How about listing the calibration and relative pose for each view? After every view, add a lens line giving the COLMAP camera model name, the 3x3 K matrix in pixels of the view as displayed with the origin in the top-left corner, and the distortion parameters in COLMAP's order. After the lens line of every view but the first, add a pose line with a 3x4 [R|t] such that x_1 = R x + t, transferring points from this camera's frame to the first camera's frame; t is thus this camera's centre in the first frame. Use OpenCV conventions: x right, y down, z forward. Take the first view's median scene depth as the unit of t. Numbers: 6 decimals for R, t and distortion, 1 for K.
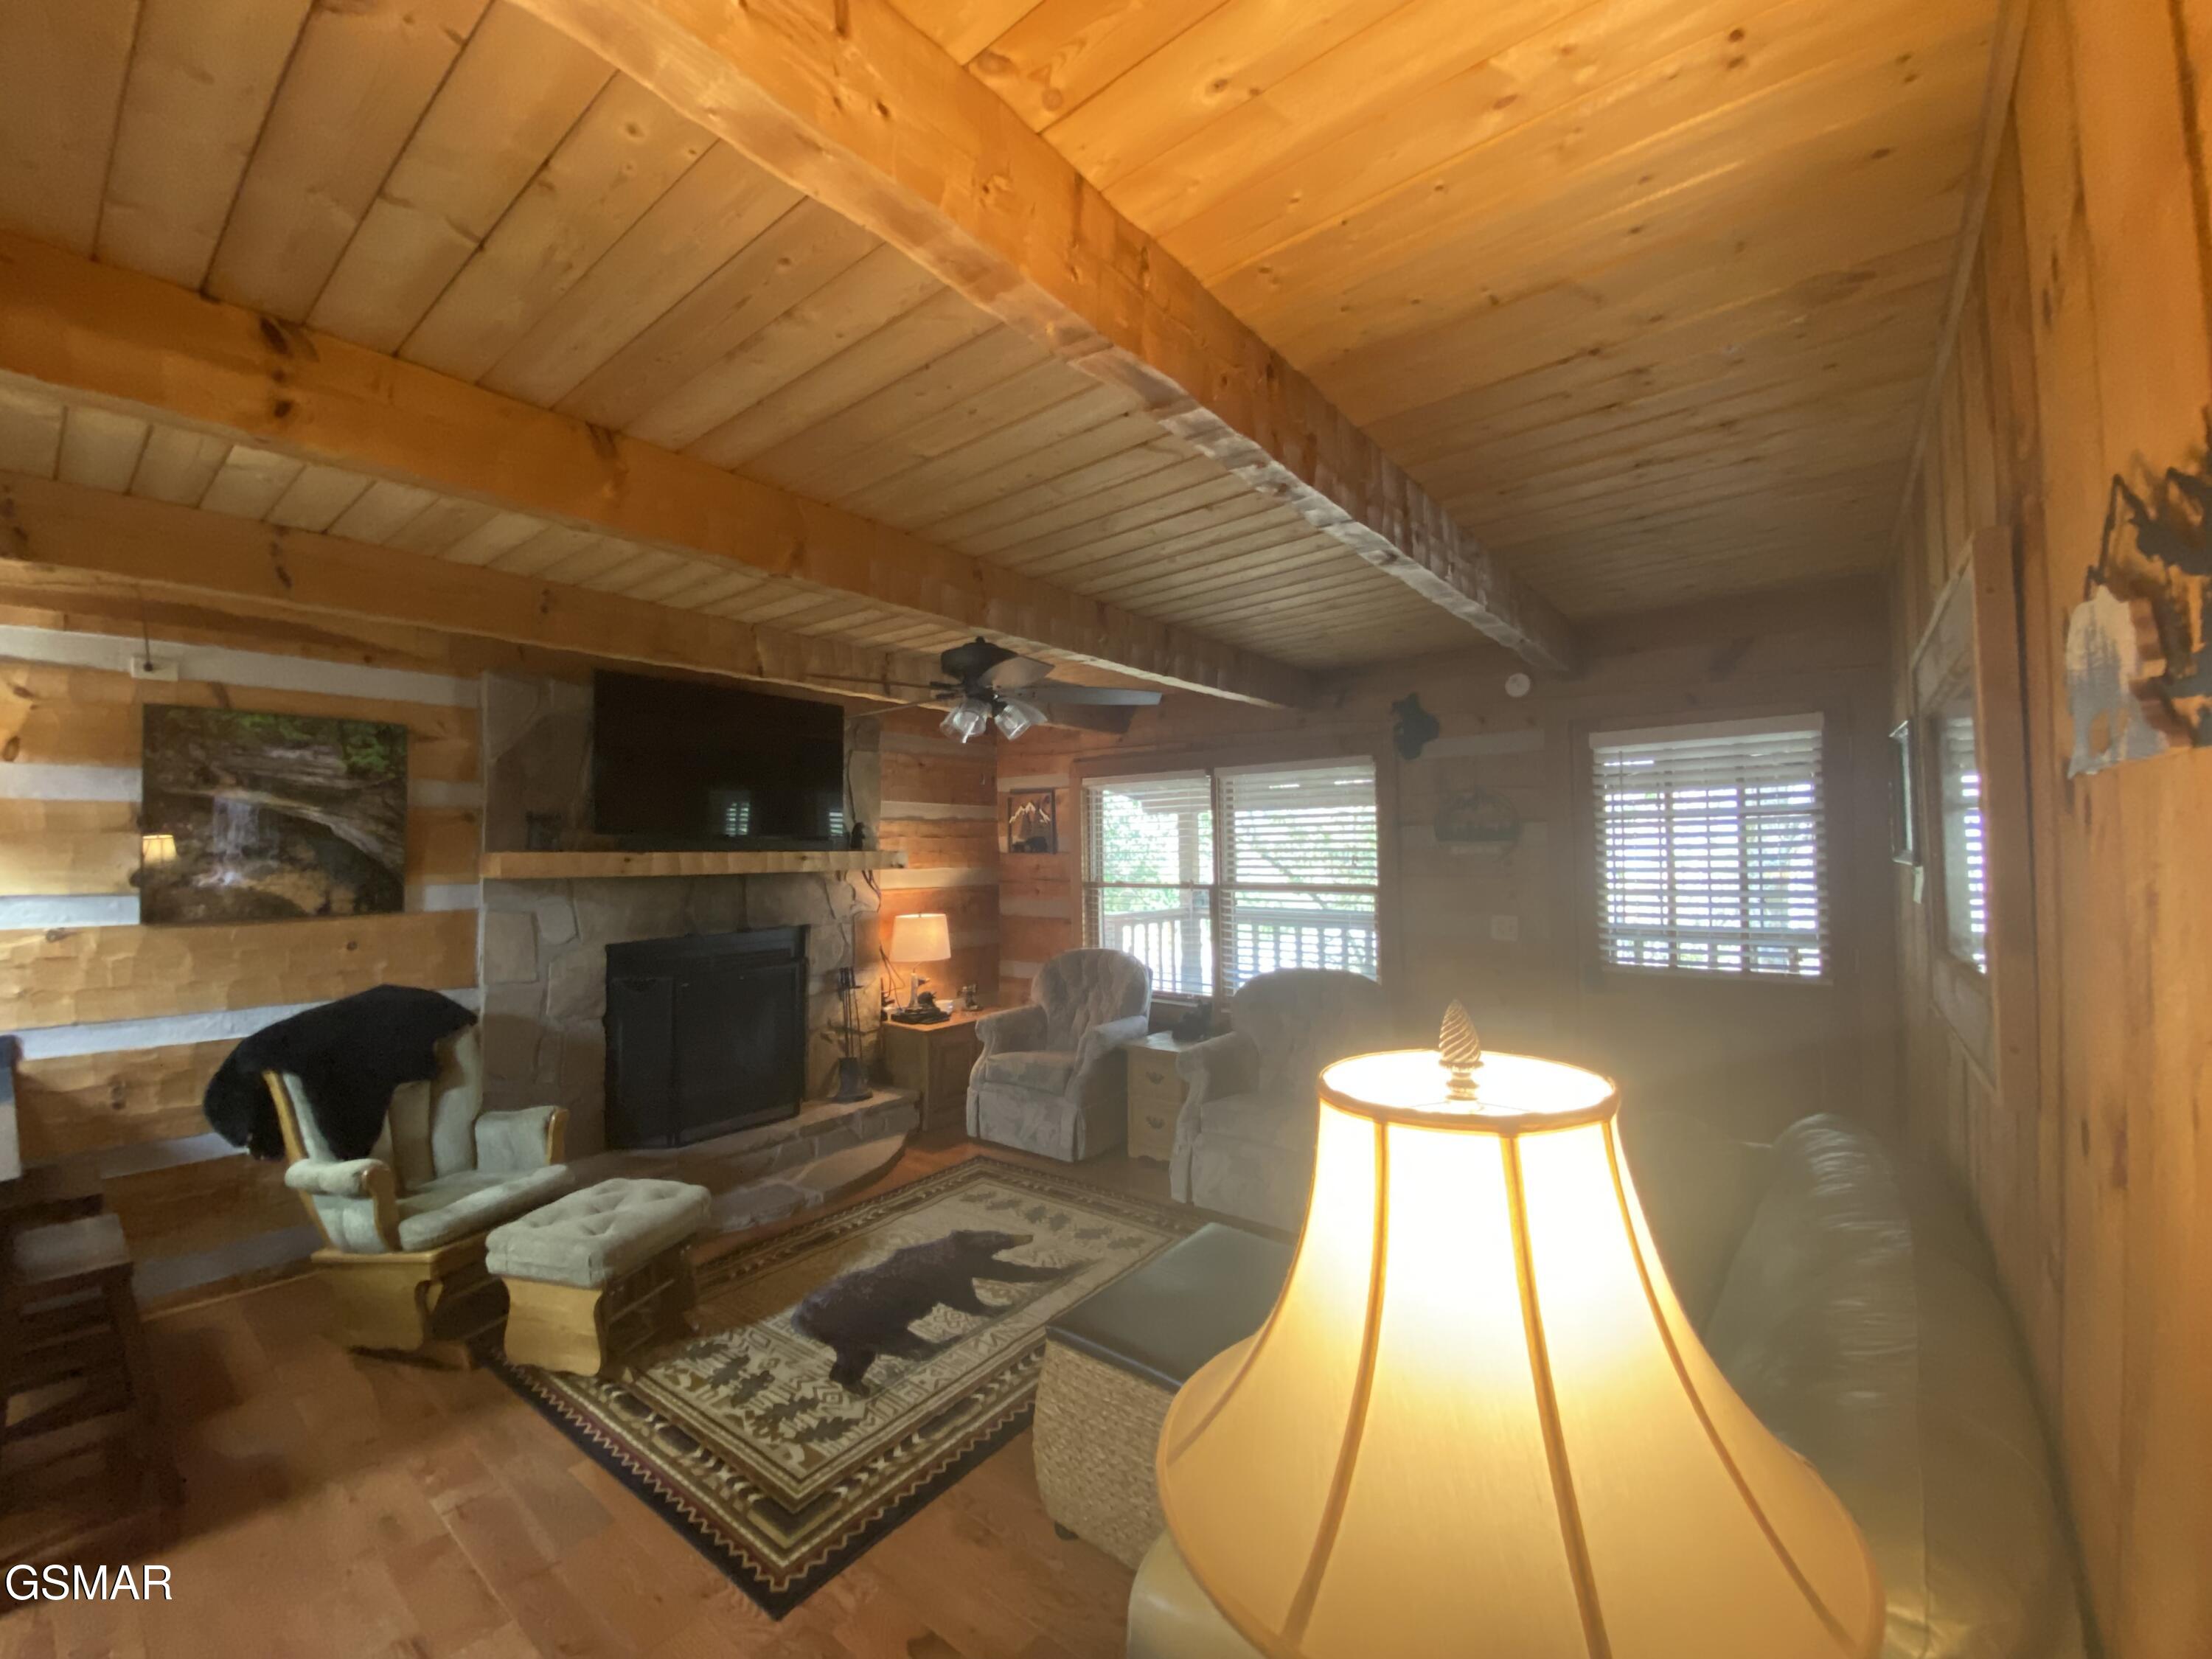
lens RADIAL K [[886.8, 0, 1106.0], [0, 886.8, 829.5], [0, 0, 1]] dist [0.017540, -0.019860]
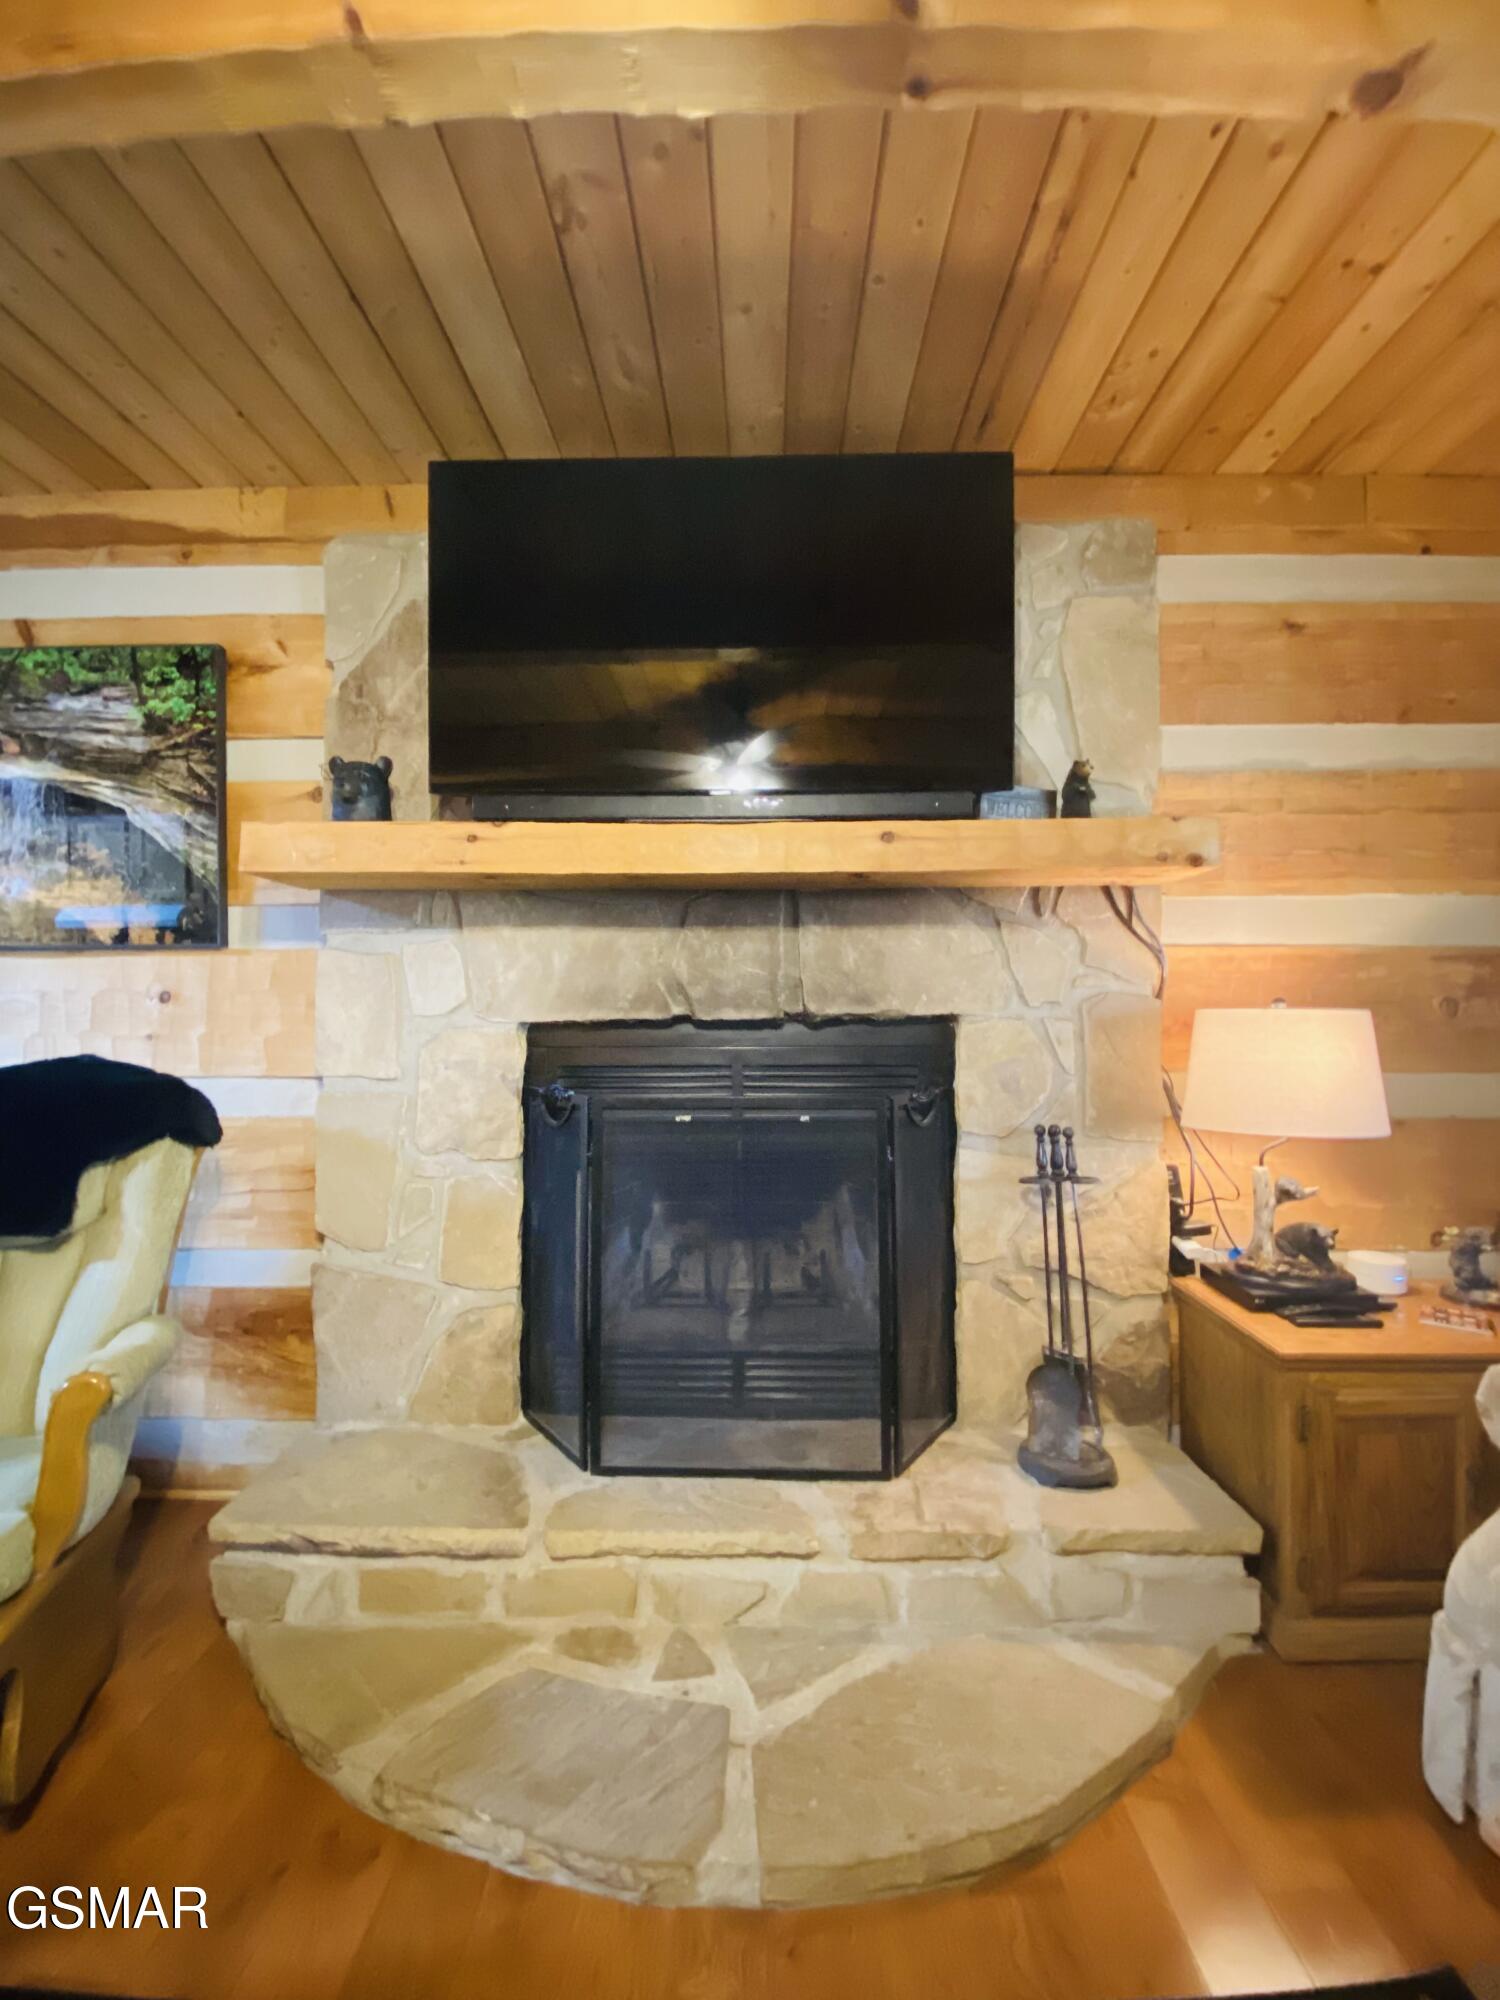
lens RADIAL K [[801.8, 0, 750.0], [0, 801.8, 1000.0], [0, 0, 1]] dist [0.017540, -0.019860]
pose [[0.606716, -0.011316, -0.794838, -0.123689], [0.016345, 0.999865, -0.001759, 0.139119], [0.794751, -0.011925, 0.606819, 0.970832]]
